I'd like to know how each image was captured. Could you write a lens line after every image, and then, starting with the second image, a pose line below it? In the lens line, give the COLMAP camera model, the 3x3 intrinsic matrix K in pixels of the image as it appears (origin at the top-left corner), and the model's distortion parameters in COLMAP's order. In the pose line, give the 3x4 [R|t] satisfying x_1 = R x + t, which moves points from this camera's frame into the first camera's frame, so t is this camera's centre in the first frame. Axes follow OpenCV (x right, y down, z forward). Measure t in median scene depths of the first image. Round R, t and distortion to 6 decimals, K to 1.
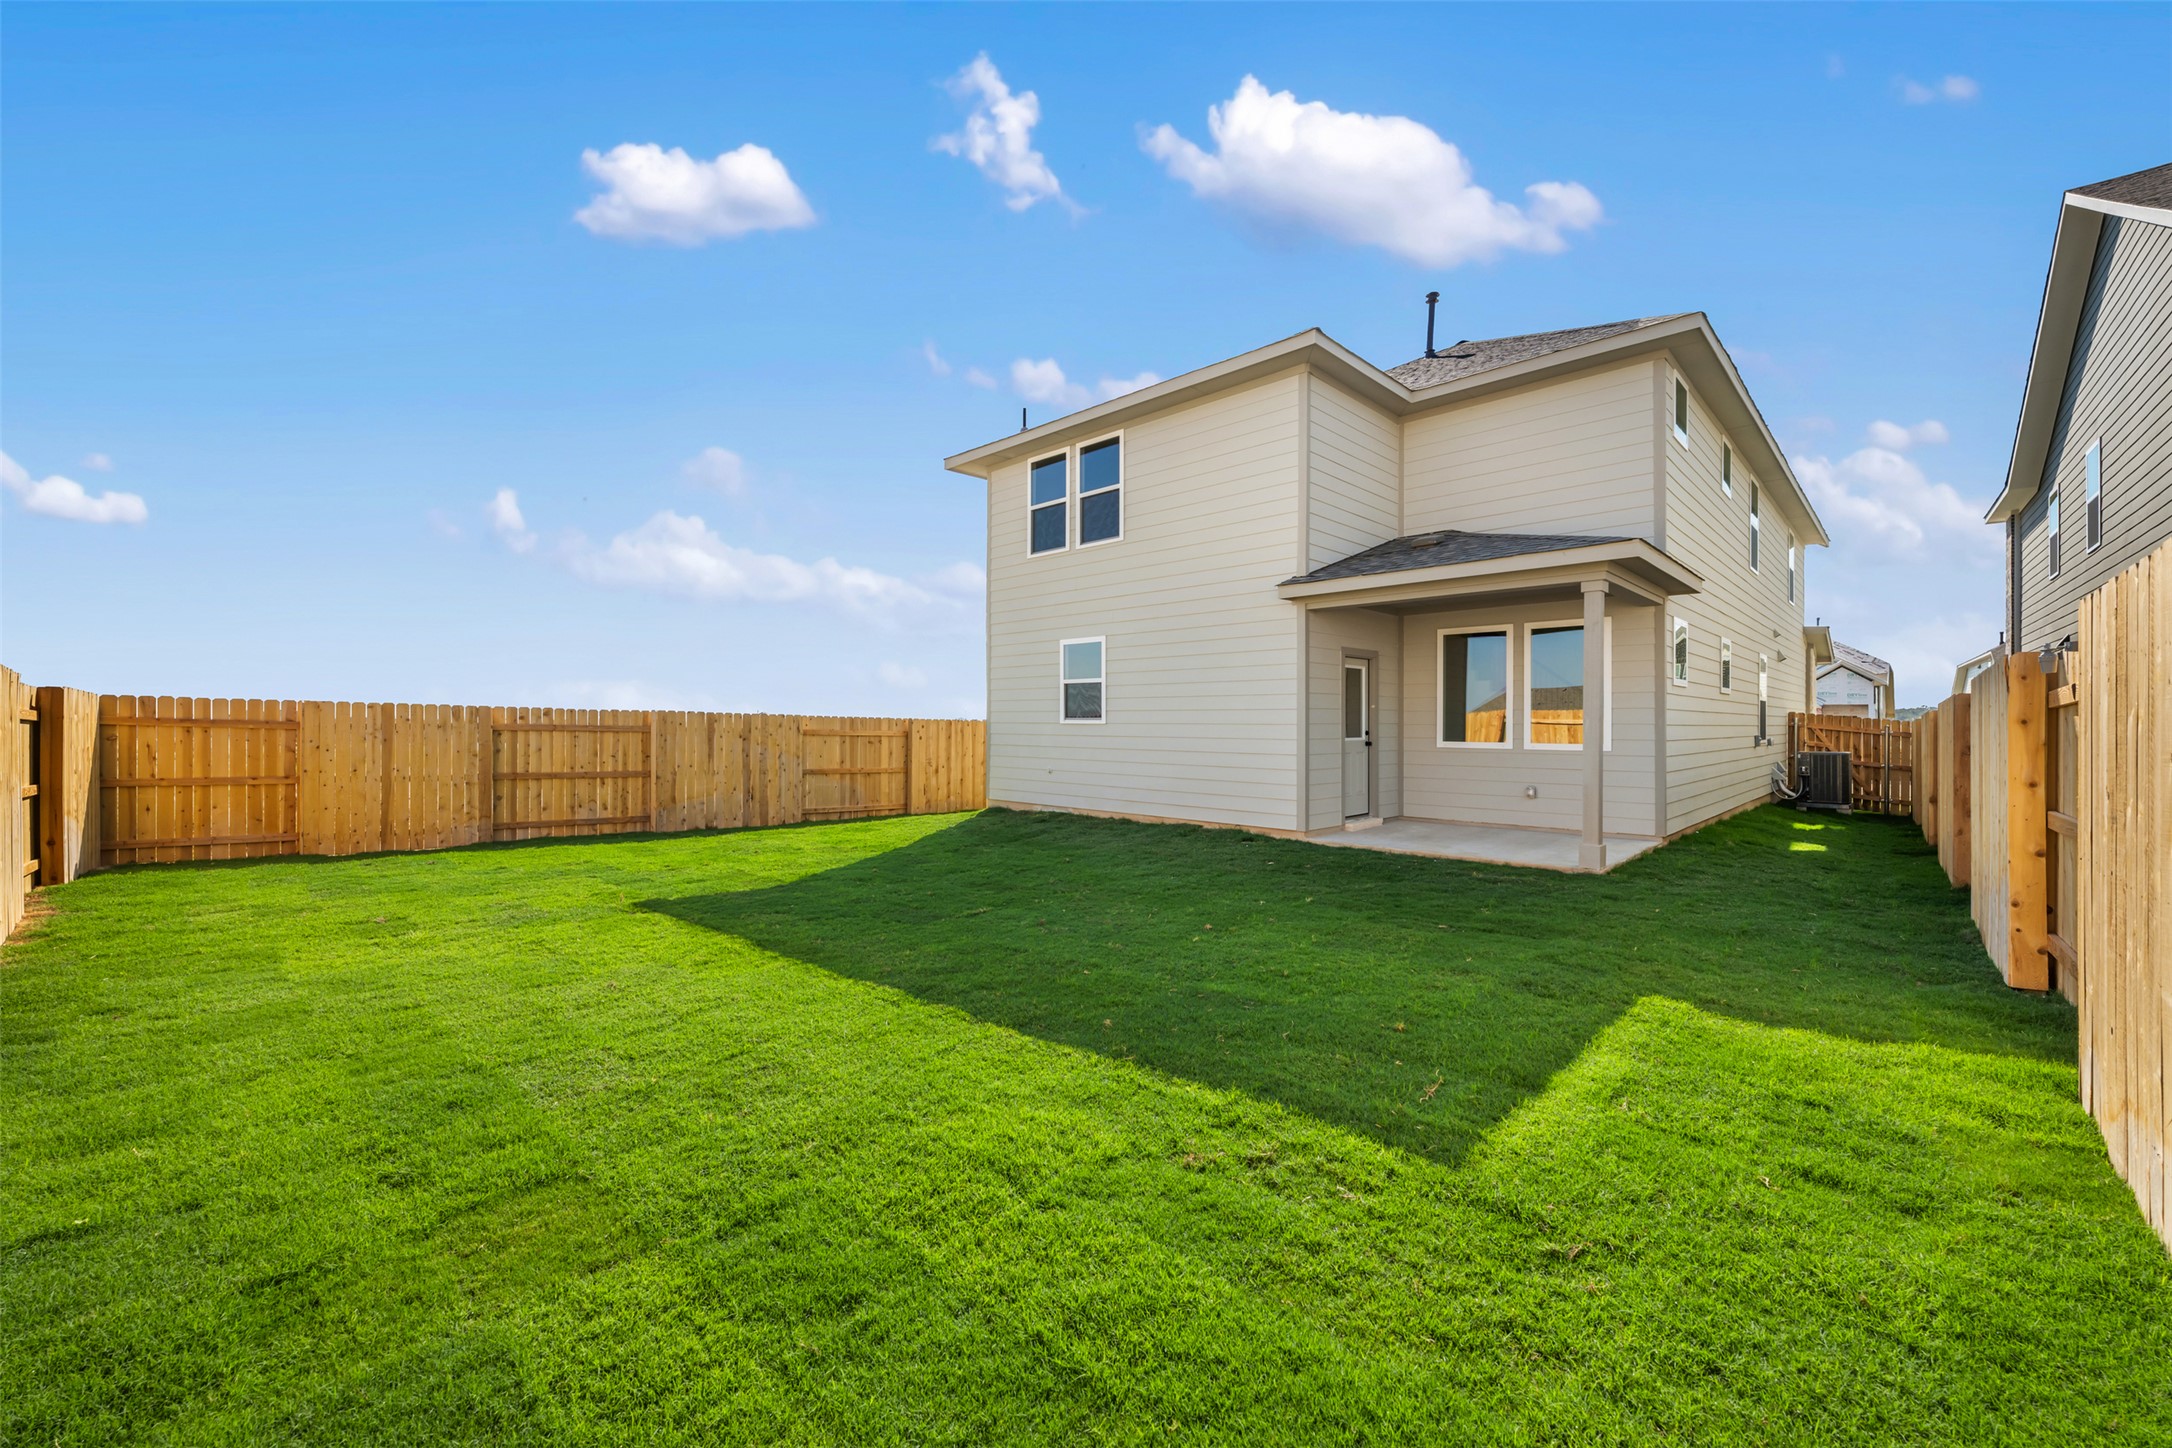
lens RADIAL K [[855.6, 0, 1095.7], [0, 855.6, 722.0], [0, 0, 1]] dist [-0.002054, 0.000482]
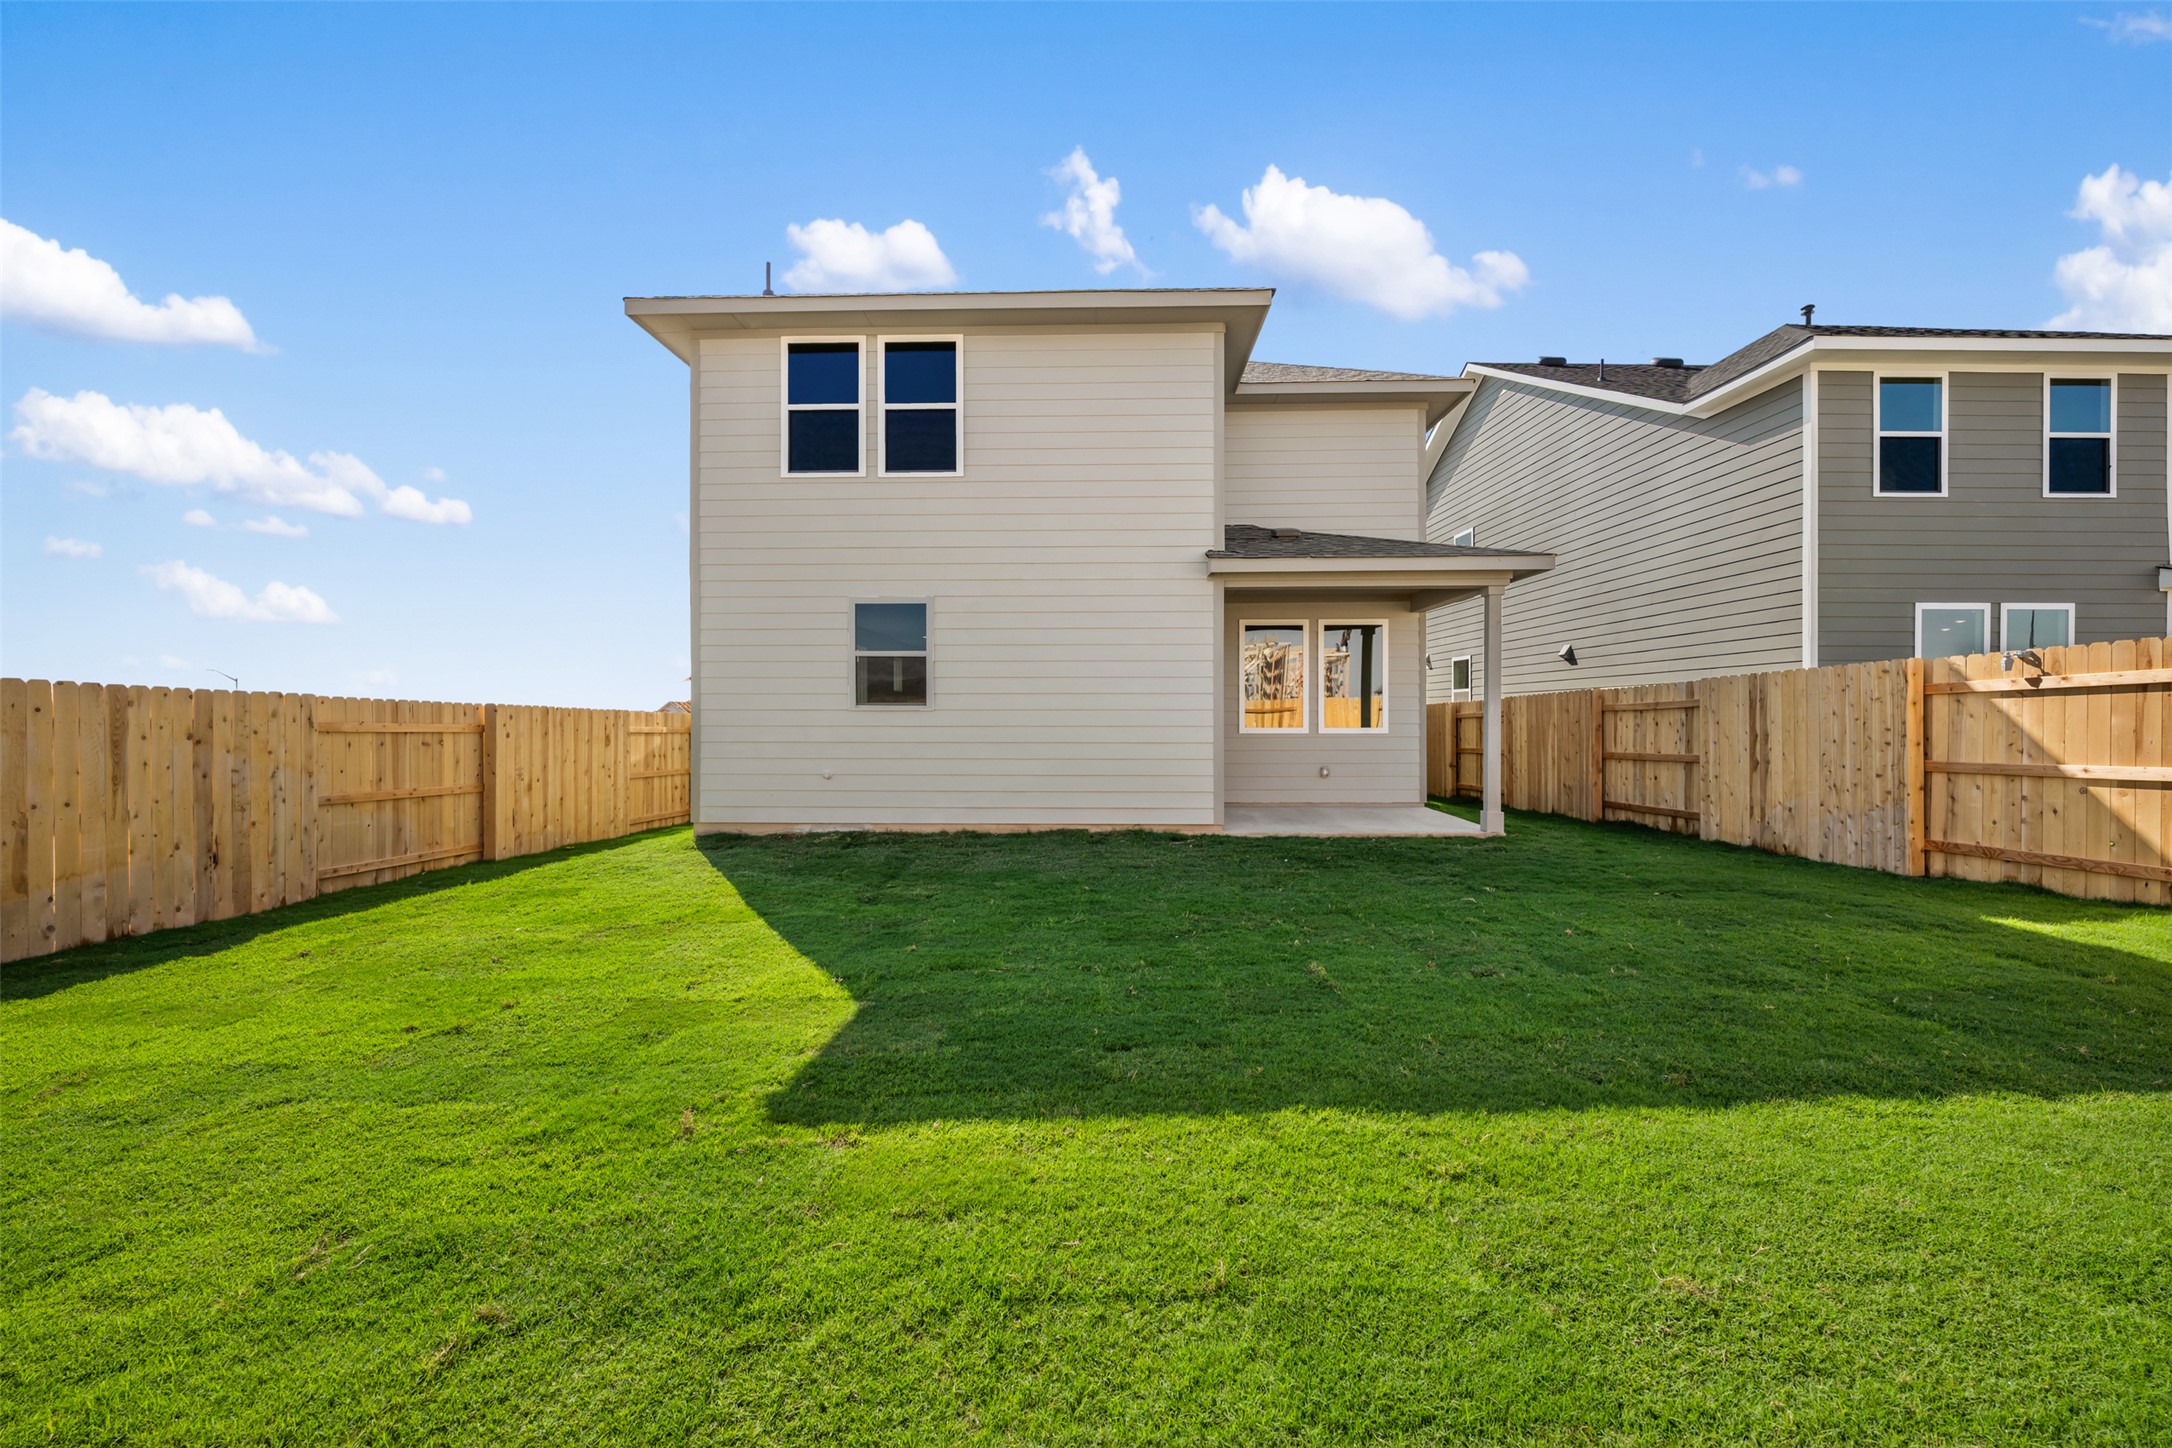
lens RADIAL K [[855.6, 0, 1083.7], [0, 855.6, 721.2], [0, 0, 1]] dist [-0.002054, 0.000482]
pose [[0.736725, -0.005388, 0.676171, -0.373486], [0.003098, 0.999985, 0.004593, 0.007929], [-0.676185, -0.001289, 0.736730, 0.308465]]
